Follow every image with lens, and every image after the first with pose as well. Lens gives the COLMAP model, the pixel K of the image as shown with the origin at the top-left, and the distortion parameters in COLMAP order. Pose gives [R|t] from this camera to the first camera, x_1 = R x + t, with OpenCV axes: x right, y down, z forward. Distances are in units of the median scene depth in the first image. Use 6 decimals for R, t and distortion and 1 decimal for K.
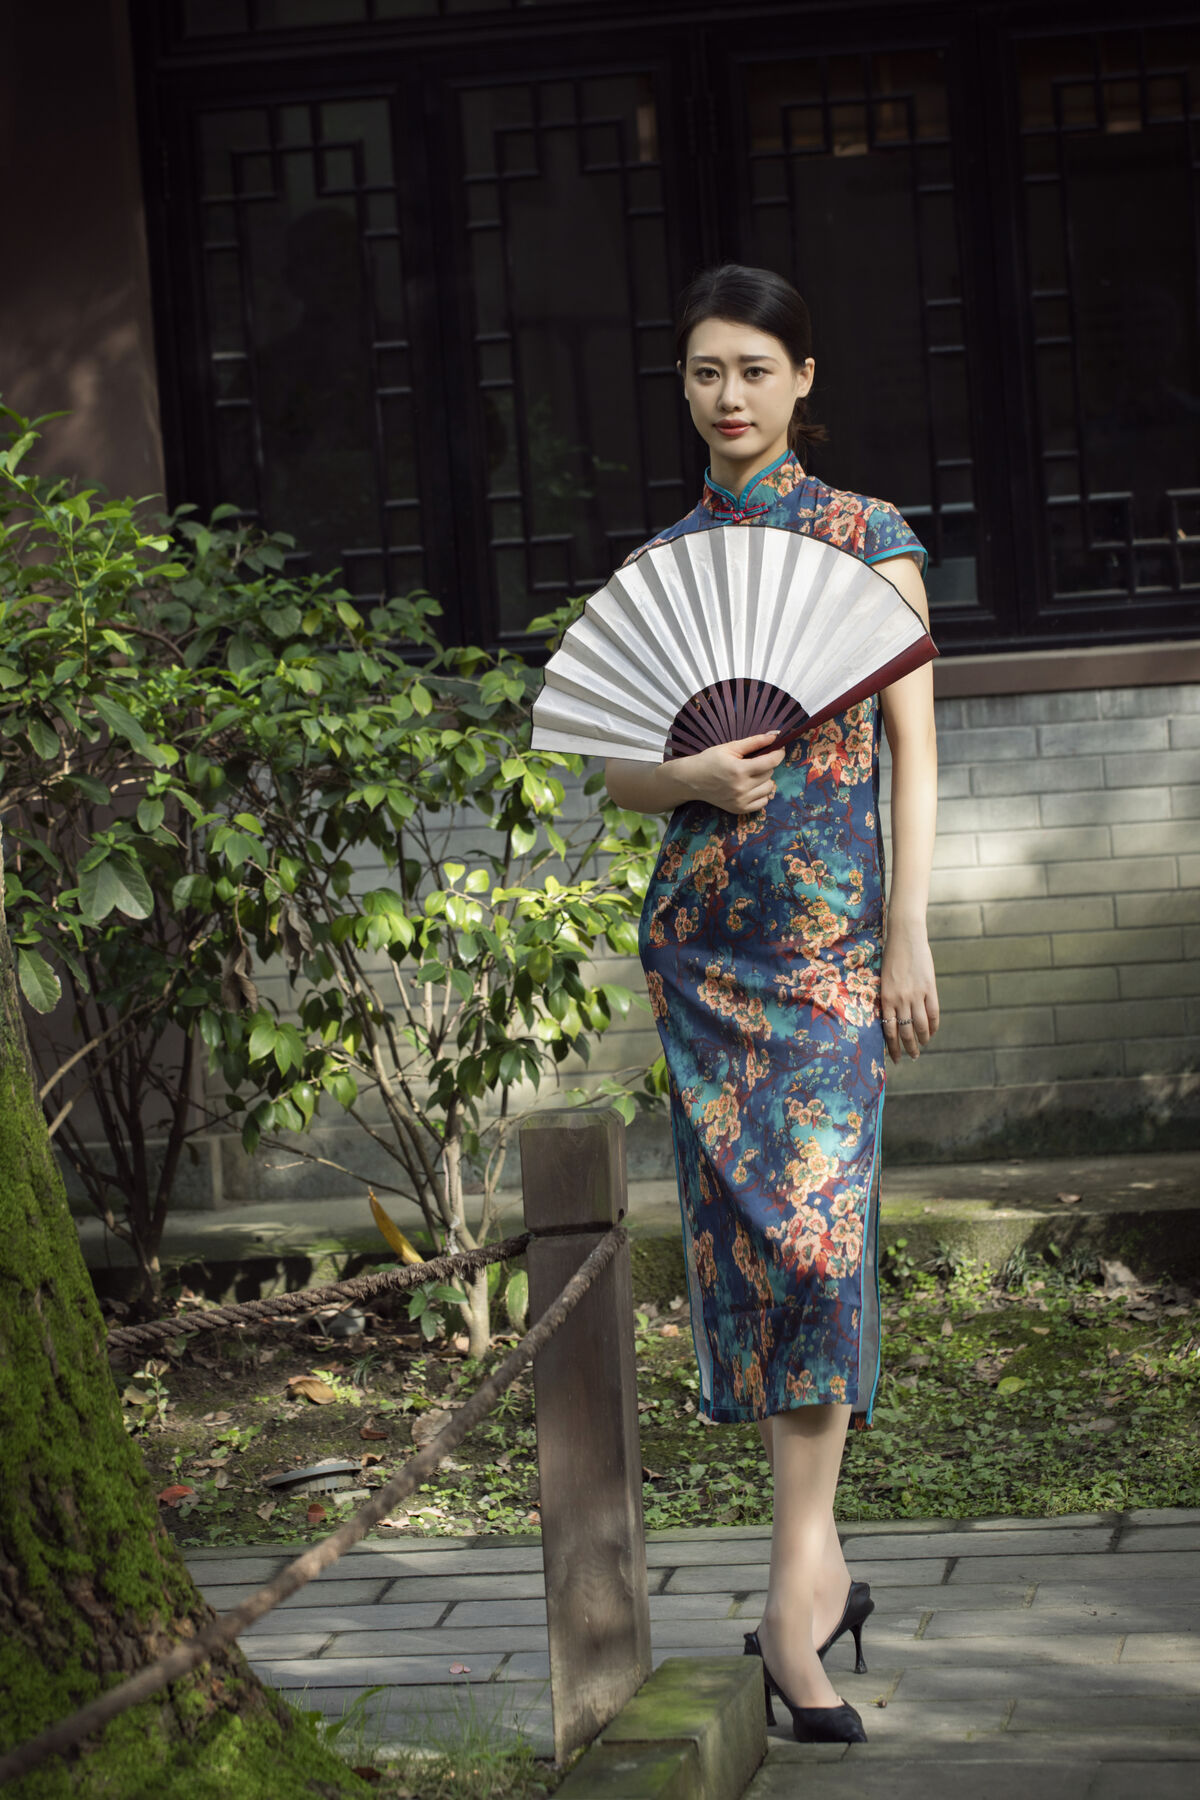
lens RADIAL K [[5120.4, 0, 598.6], [0, 5120.4, 836.2], [0, 0, 1]] dist [0.683967, -10.746199]
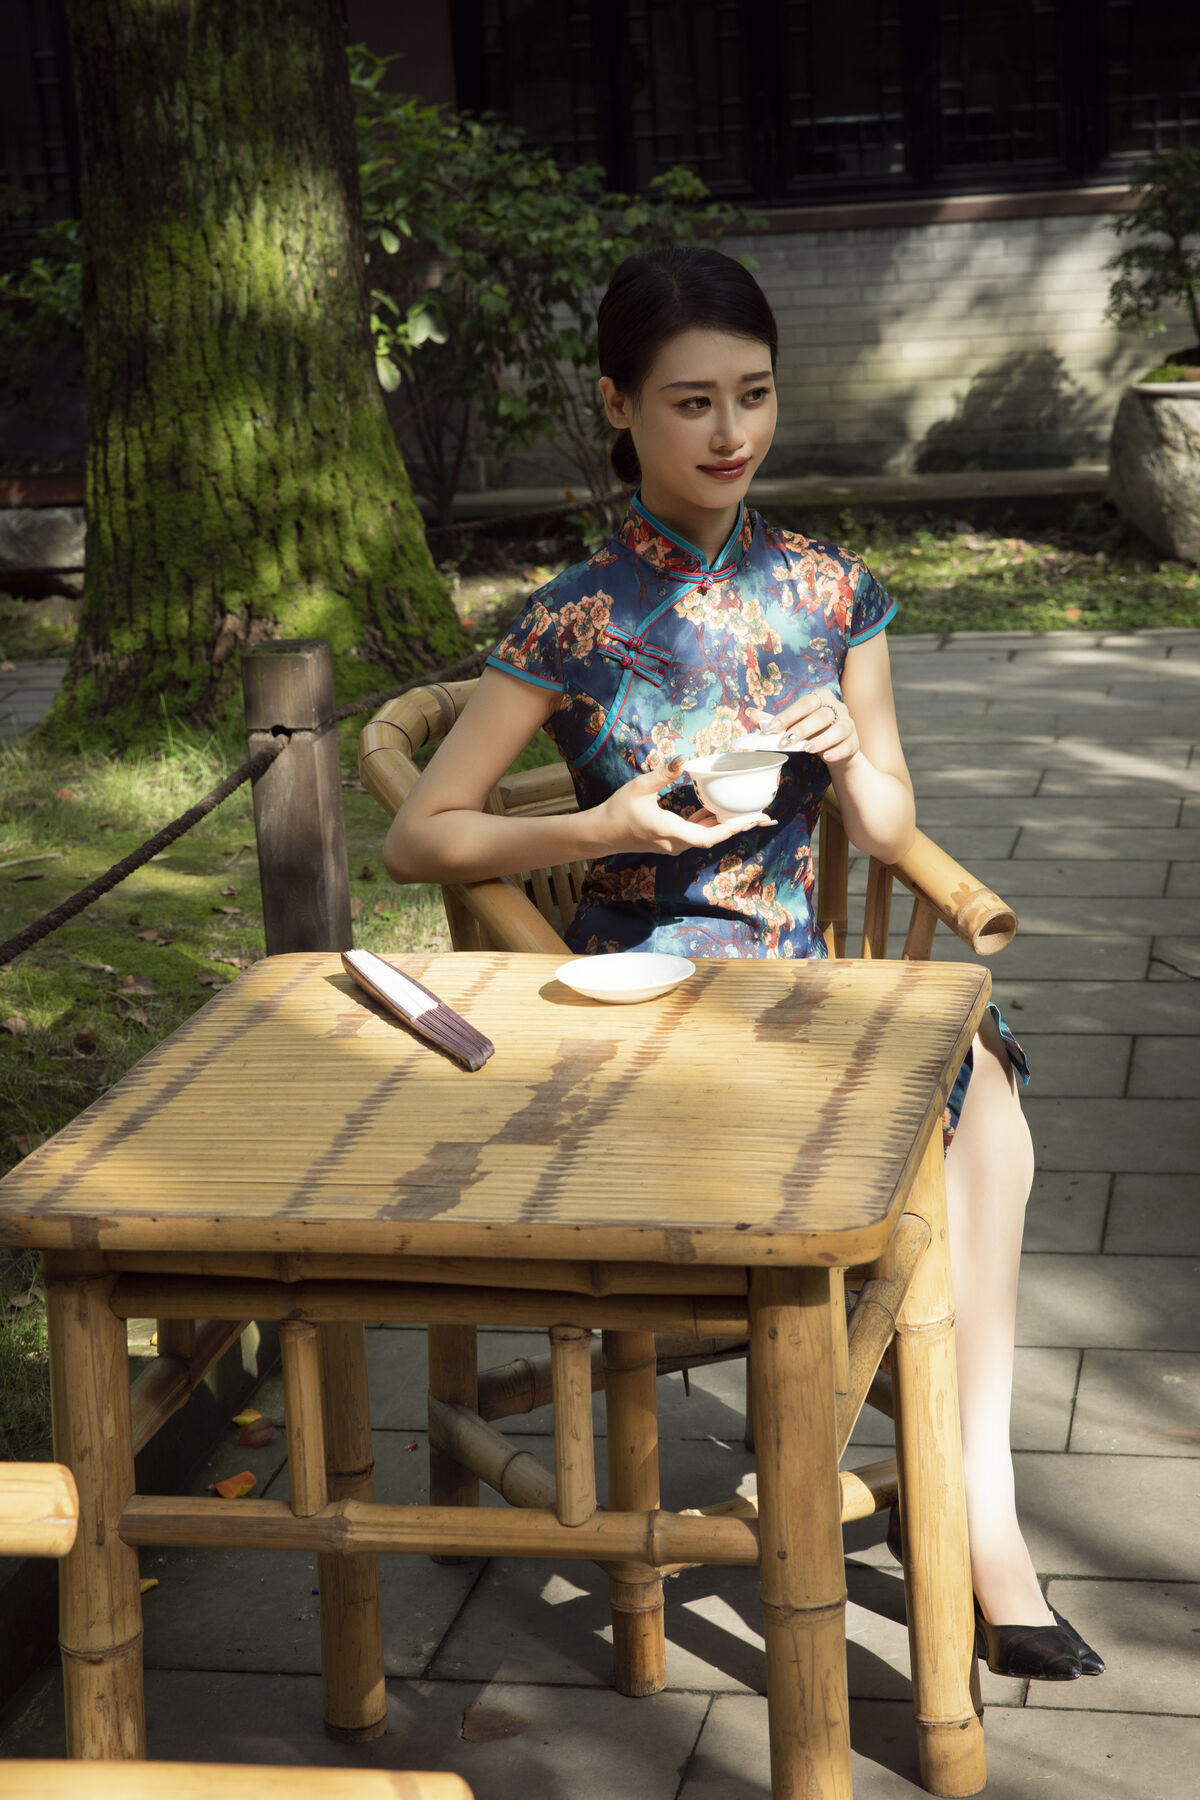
lens RADIAL K [[3035.1, 0, 608.1], [0, 3035.1, 847.3], [0, 0, 1]] dist [0.273436, 0.034602]
pose [[0.999305, 0.021863, -0.030177, 0.009150], [-0.016420, 0.985292, 0.170089, 0.006693], [0.033451, -0.169476, 0.984966, -0.126653]]
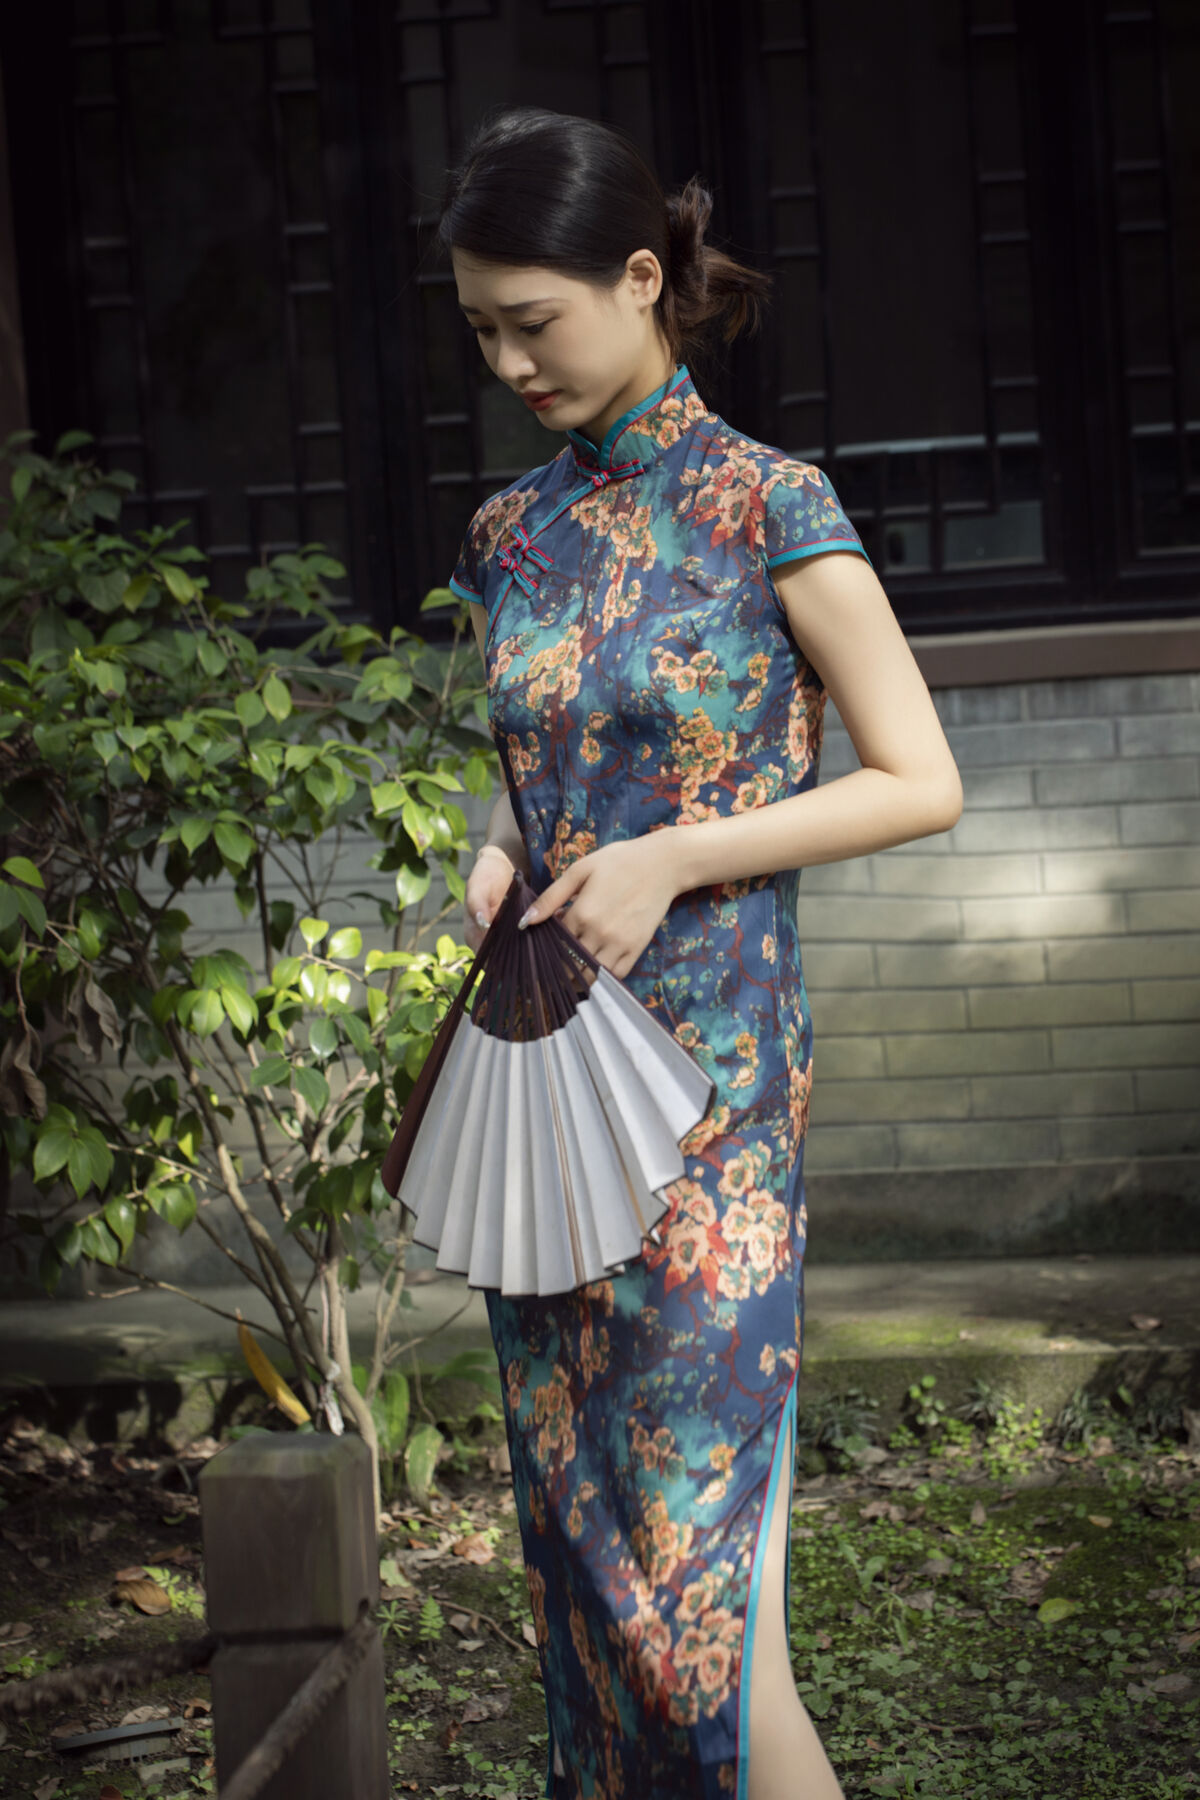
lens RADIAL K [[5115.9, 0, 460.7], [0, 5115.9, 902.7], [0, 0, 1]] dist [0.718150, -9.461402]
pose [[0.998683, 0.011285, -0.050052, 0.029256], [-0.009726, 0.999463, 0.031293, -0.019738], [0.050378, -0.030765, 0.998256, 0.238986]]
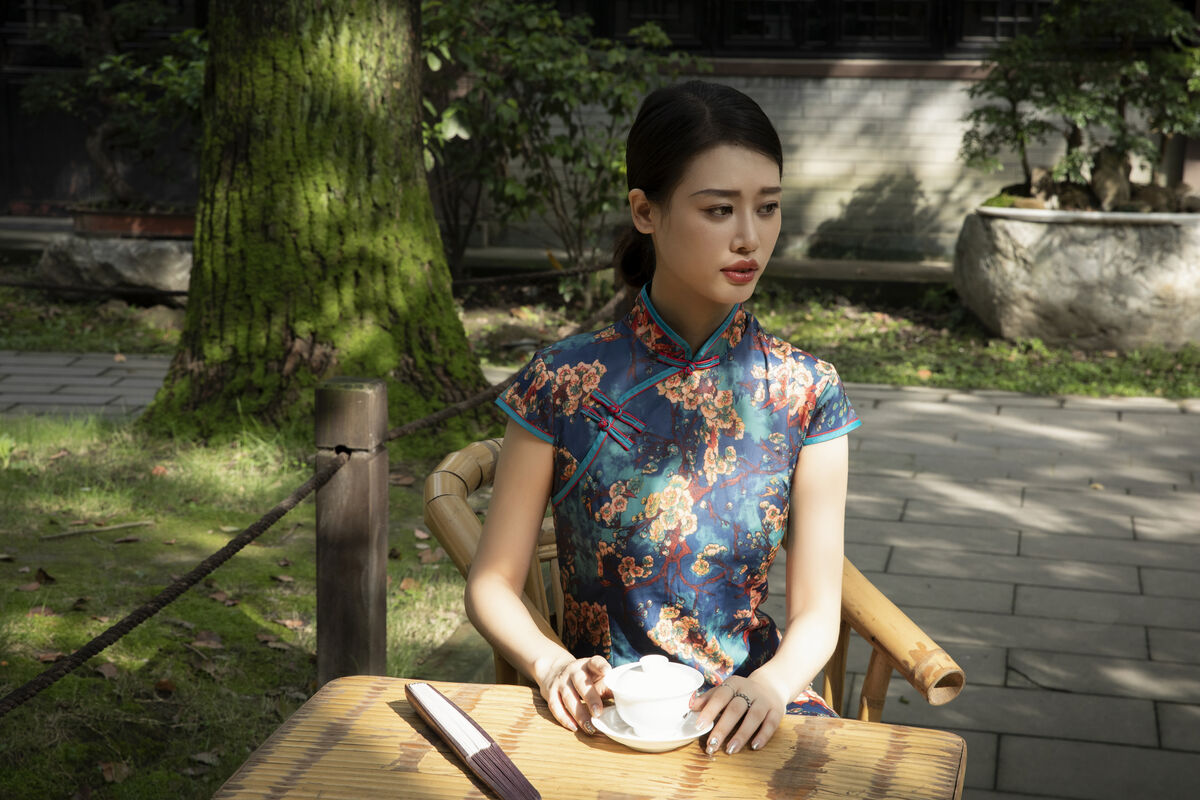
lens RADIAL K [[2226.9, 0, 600.0], [0, 2226.9, 400.0], [0, 0, 1]] dist [0.255434, 0.005490]
pose [[0.995905, 0.089707, -0.011228, 0.000236], [-0.087693, 0.988731, 0.121331, 0.004376], [0.021986, -0.119850, 0.992549, -0.096921]]
